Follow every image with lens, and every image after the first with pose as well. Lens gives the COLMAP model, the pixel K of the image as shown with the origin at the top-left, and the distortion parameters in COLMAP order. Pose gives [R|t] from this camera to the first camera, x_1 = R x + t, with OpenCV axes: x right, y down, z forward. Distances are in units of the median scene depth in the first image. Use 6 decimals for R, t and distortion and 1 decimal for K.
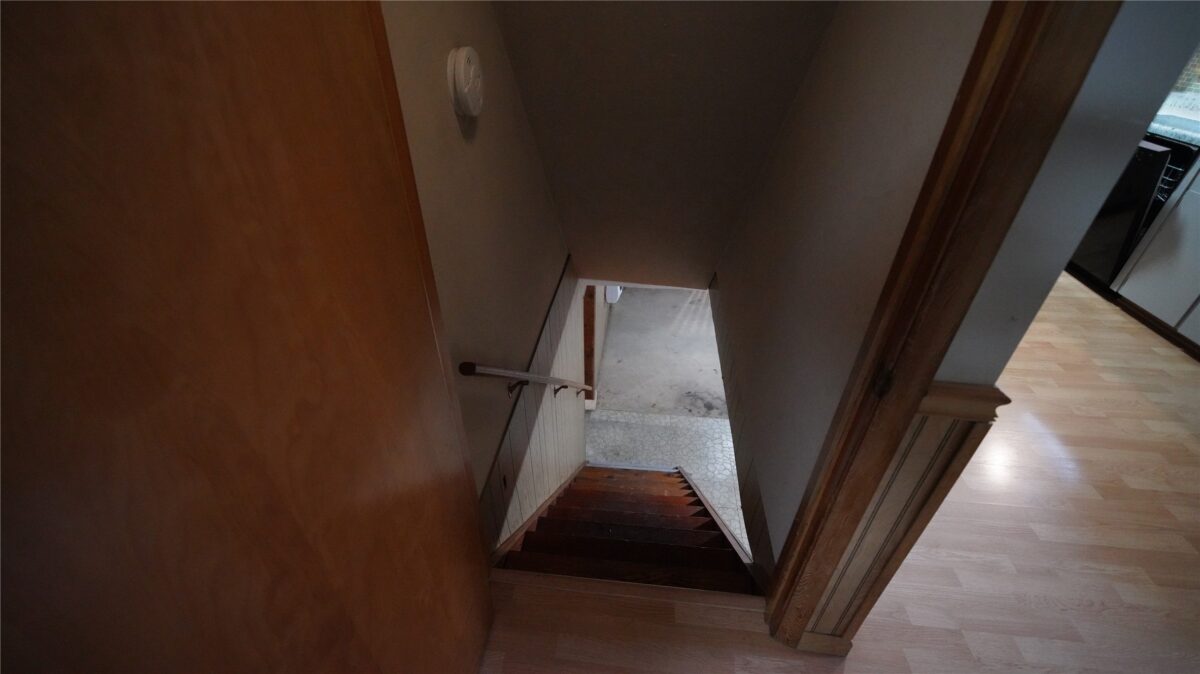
lens RADIAL K [[495.1, 0, 592.5], [0, 495.1, 340.5], [0, 0, 1]] dist [0.001998, 0.000227]
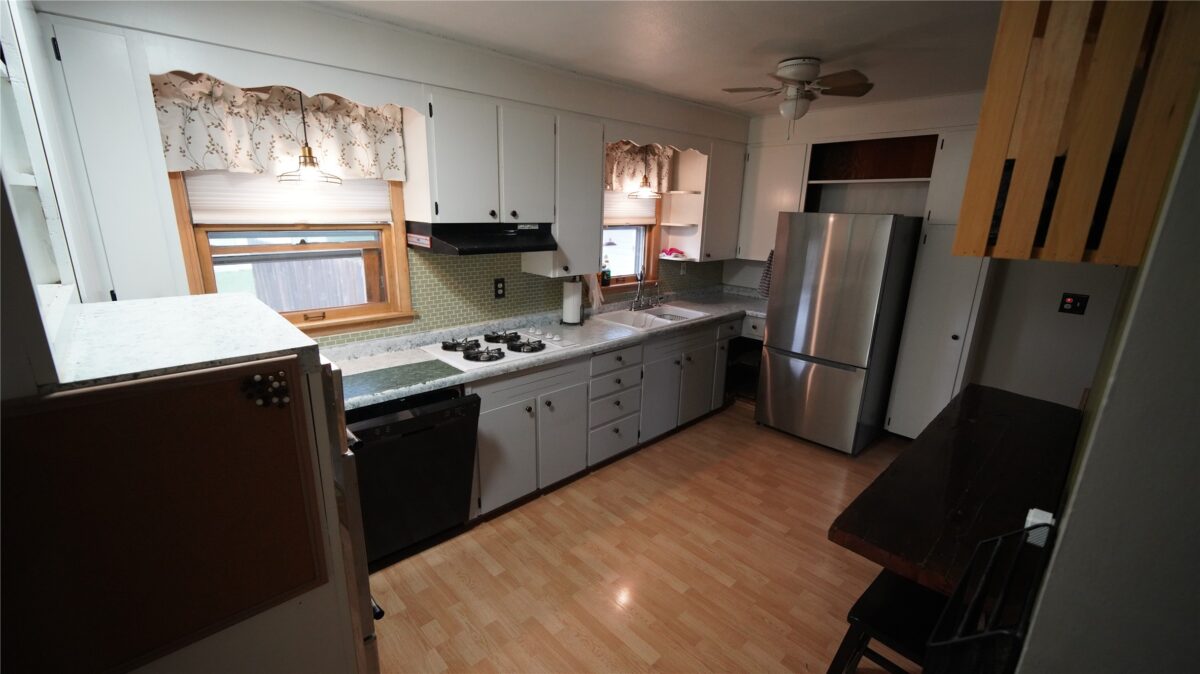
lens RADIAL K [[495.1, 0, 592.5], [0, 495.1, 340.5], [0, 0, 1]] dist [0.001998, 0.000227]
pose [[-0.754457, -0.192343, 0.627534, 0.408866], [0.349578, 0.691448, 0.632215, -0.947619], [-0.555509, 0.696351, -0.454429, 1.201638]]
